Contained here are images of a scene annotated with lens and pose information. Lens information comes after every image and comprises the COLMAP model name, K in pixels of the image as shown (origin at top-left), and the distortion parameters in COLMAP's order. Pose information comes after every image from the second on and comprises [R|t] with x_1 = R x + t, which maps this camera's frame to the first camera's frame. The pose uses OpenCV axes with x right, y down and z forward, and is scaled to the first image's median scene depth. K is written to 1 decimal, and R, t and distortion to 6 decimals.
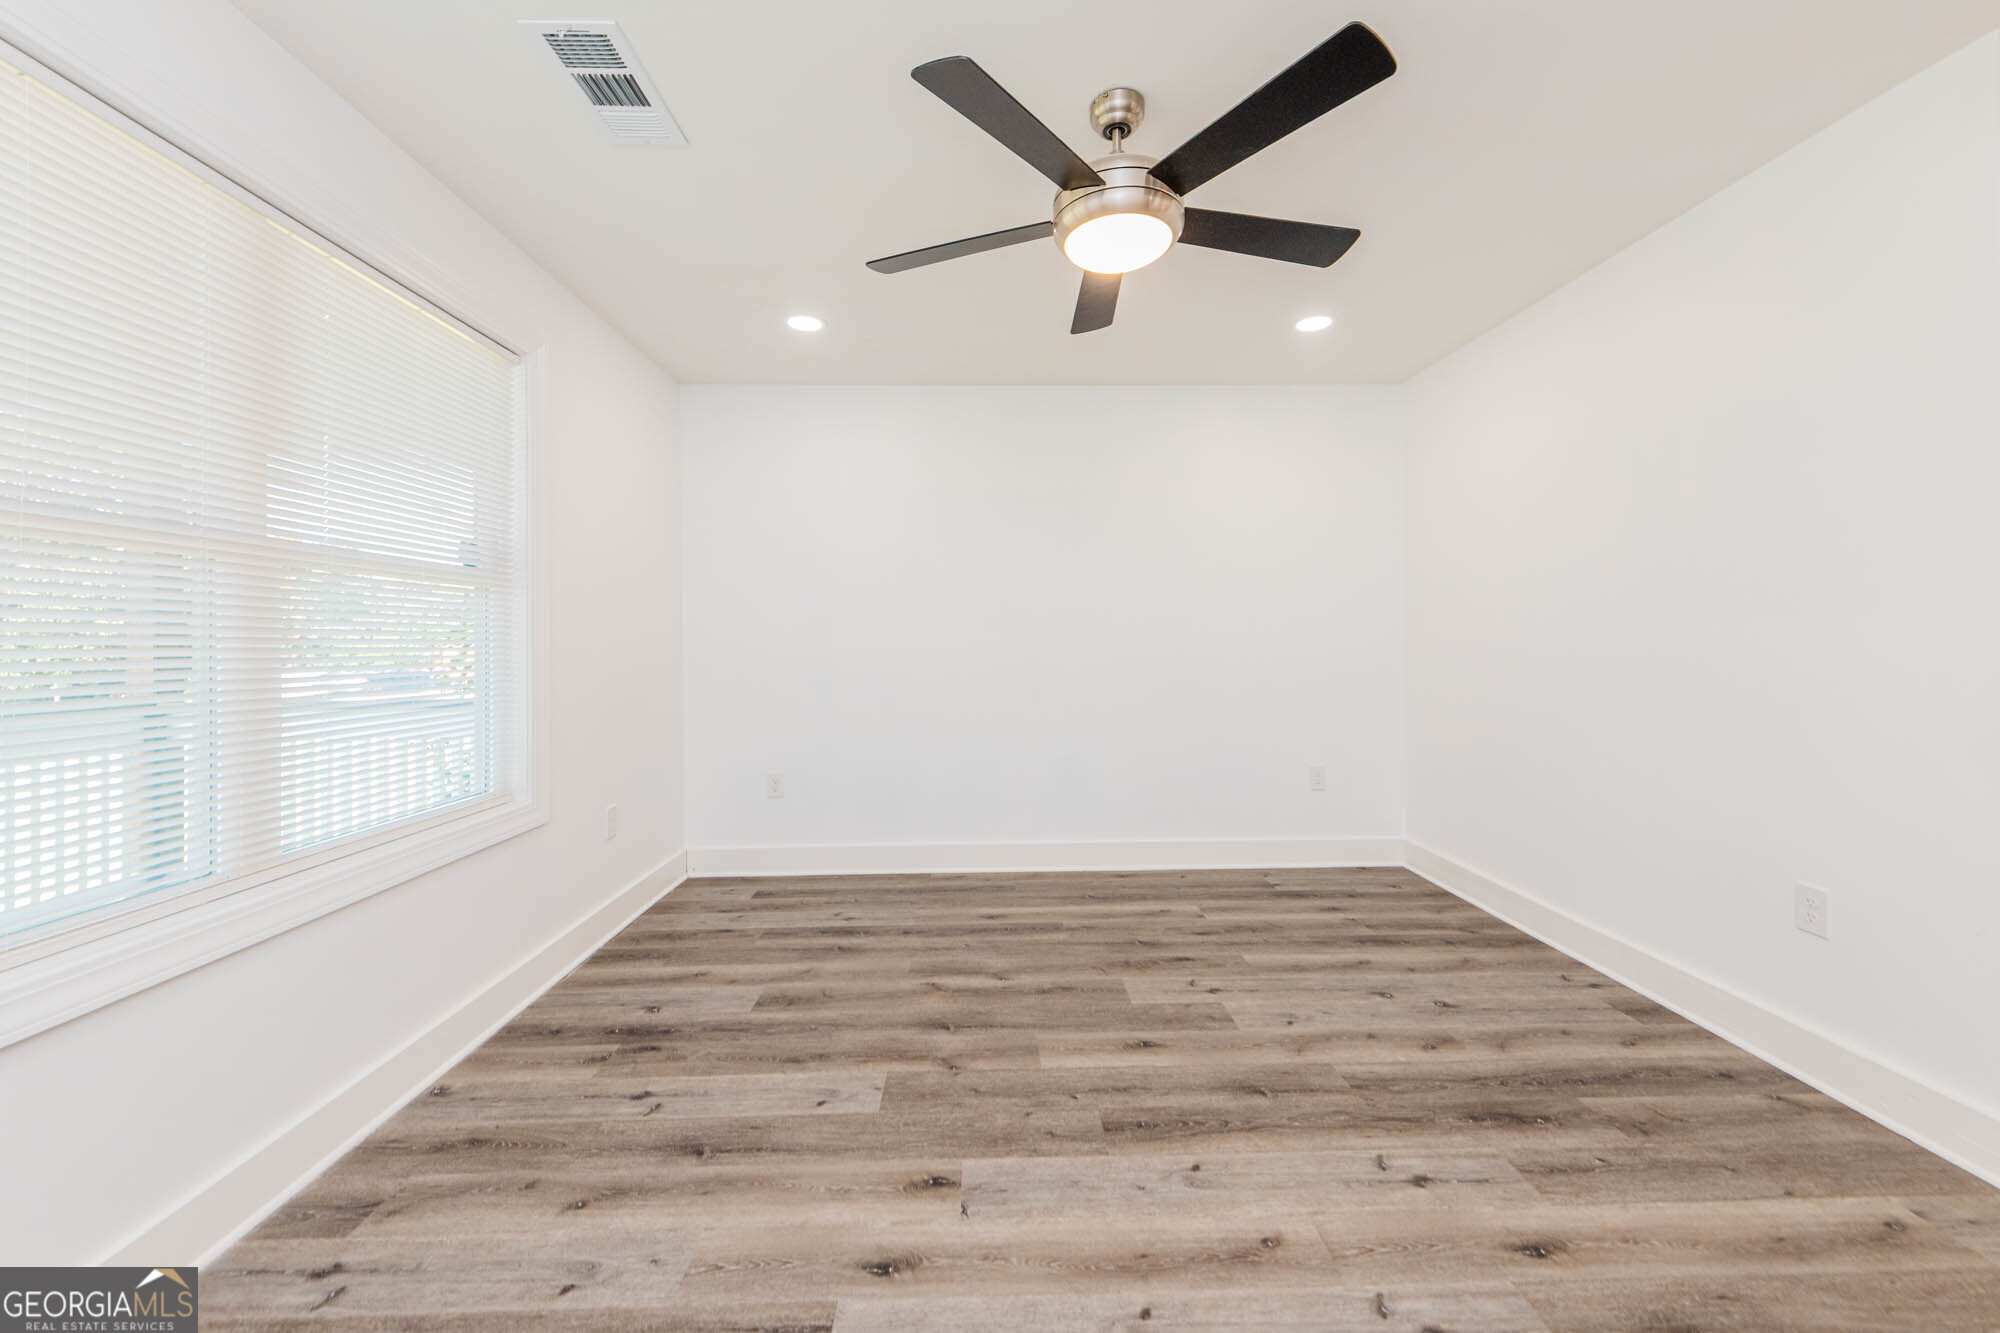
lens RADIAL K [[788.1, 0, 1009.5], [0, 788.1, 653.3], [0, 0, 1]] dist [-0.000806, 0.000140]
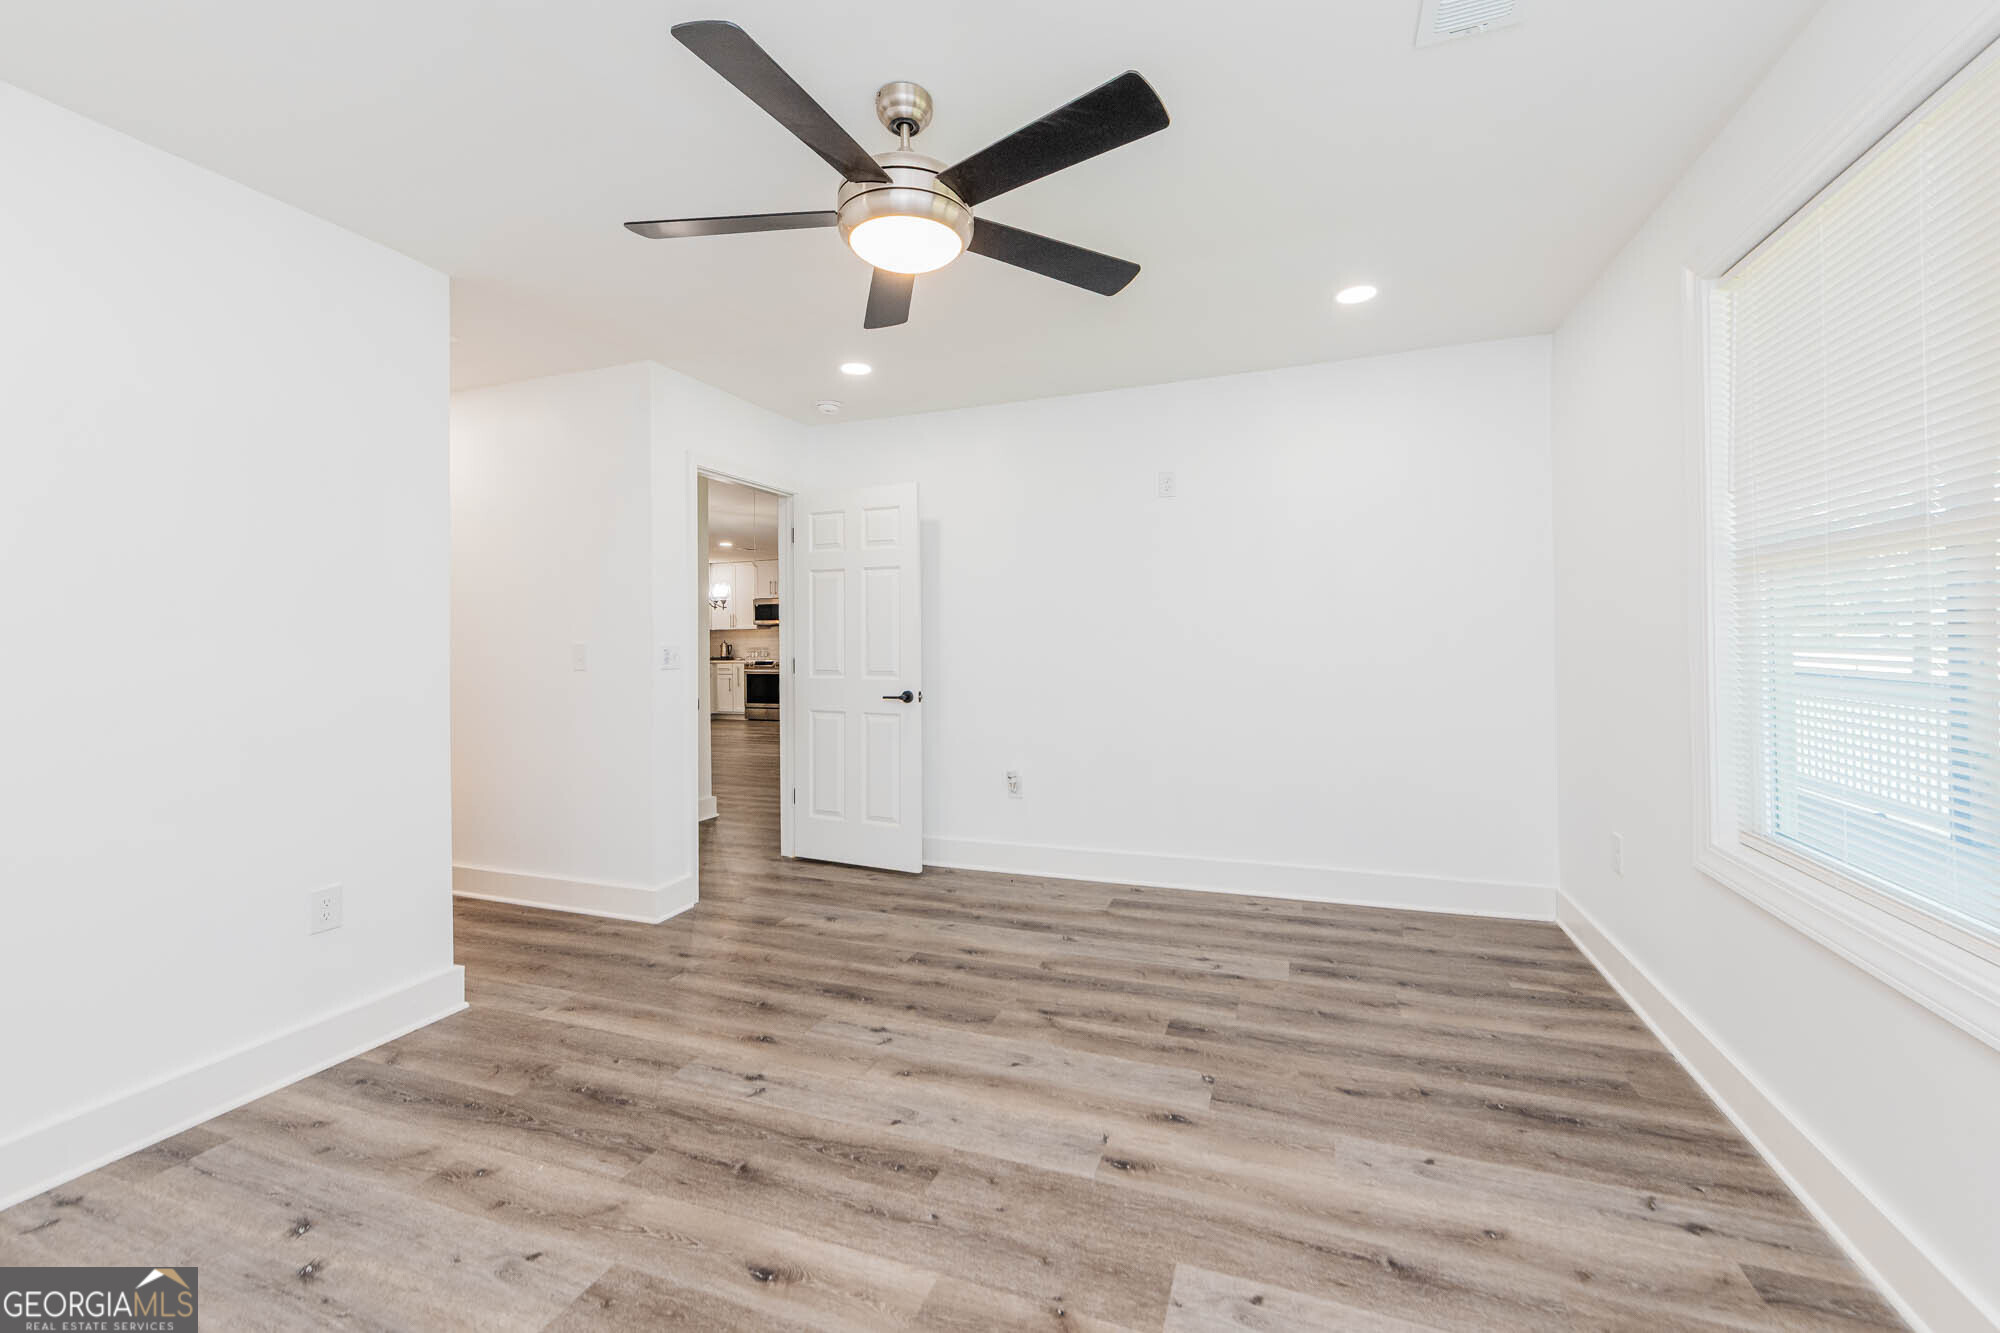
lens RADIAL K [[788.1, 0, 1009.5], [0, 788.1, 653.3], [0, 0, 1]] dist [-0.000806, 0.000140]
pose [[-0.926232, 0.014653, 0.376669, -0.332413], [0.025986, 0.999349, 0.025024, -0.041228], [-0.376057, 0.032966, -0.926010, 1.863116]]
